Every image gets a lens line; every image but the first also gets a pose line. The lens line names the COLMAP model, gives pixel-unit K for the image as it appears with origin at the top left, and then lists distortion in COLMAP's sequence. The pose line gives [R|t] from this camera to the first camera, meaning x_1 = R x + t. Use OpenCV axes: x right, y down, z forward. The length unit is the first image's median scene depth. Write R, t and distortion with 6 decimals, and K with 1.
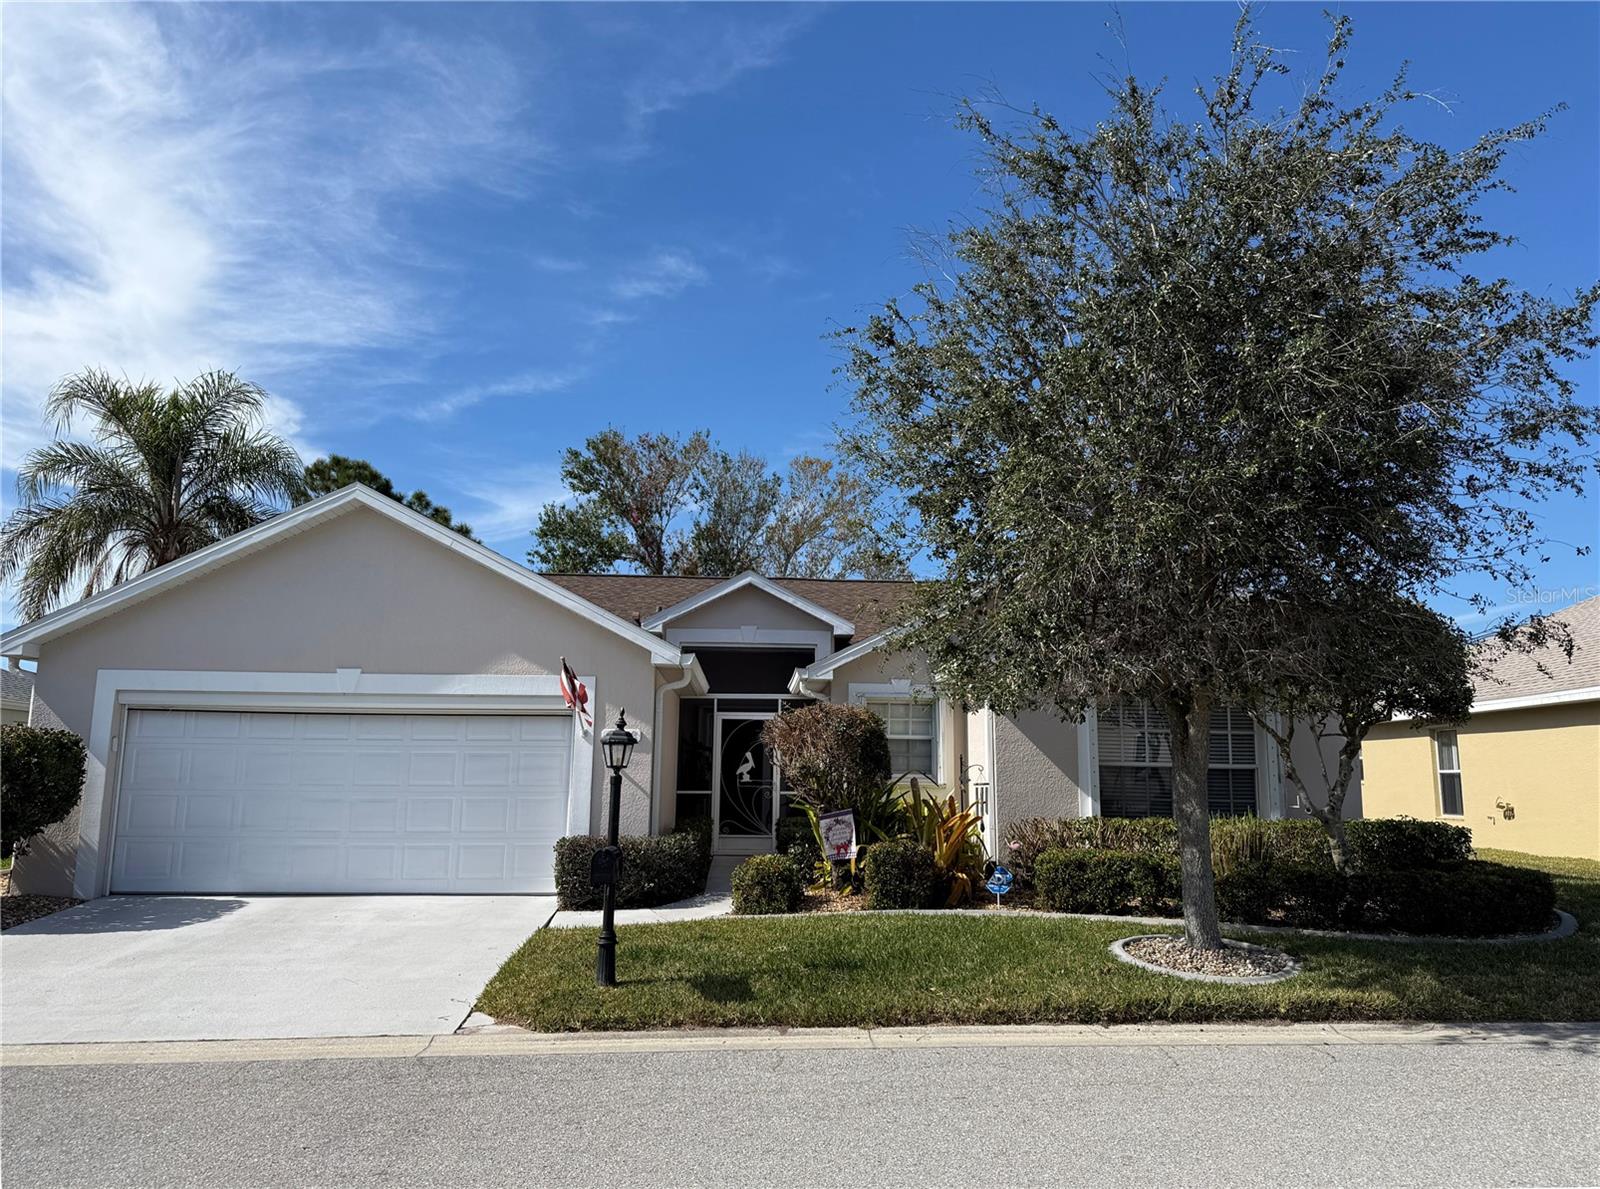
lens RADIAL K [[1113.4, 0, 800.0], [0, 1113.4, 594.5], [0, 0, 1]] dist [0.171993, -0.000225]
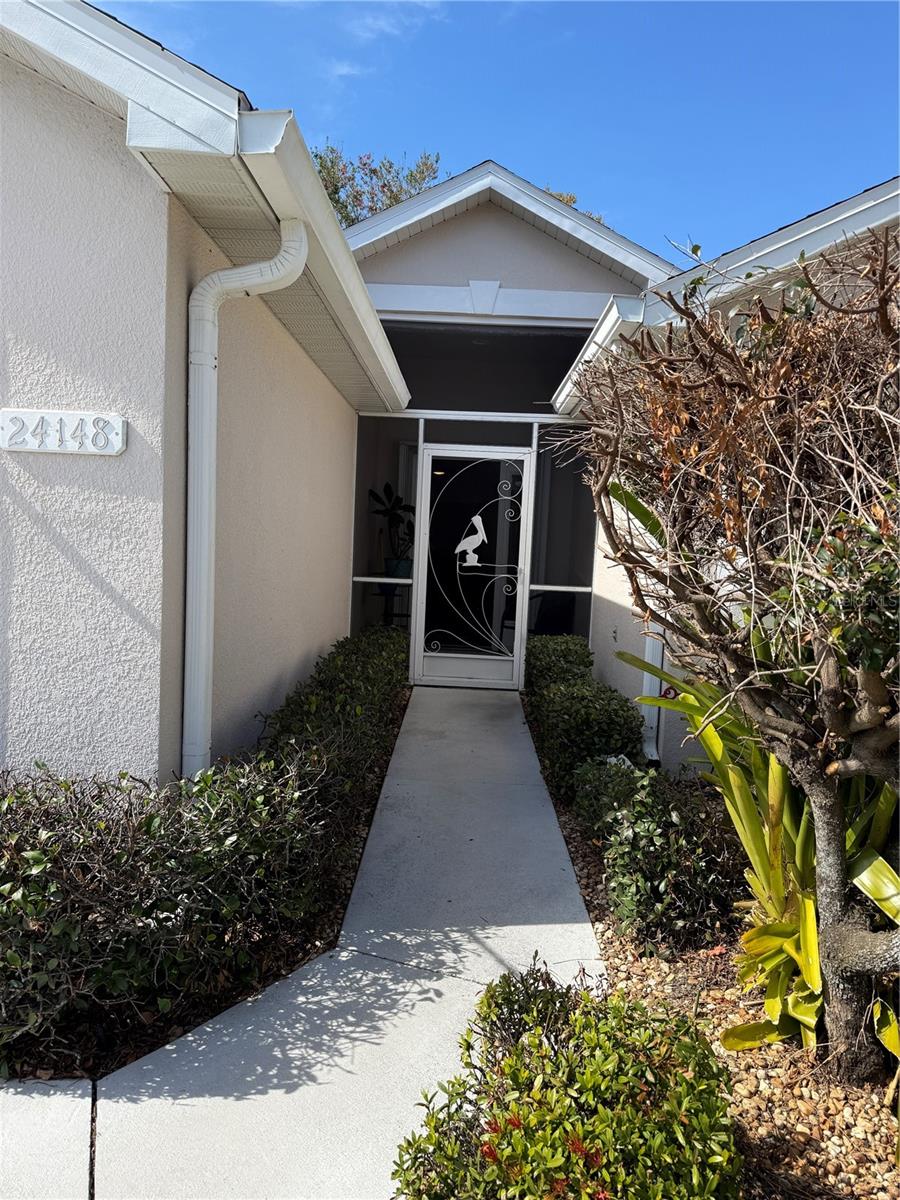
lens RADIAL K [[833.8, 0, 452.1], [0, 833.8, 618.8], [0, 0, 1]] dist [-0.001241, -0.009775]
pose [[0.997143, 0.043864, -0.061502, -0.030324], [-0.026855, 0.966798, 0.254128, 0.083890], [0.070607, -0.251751, 0.965213, 0.573346]]
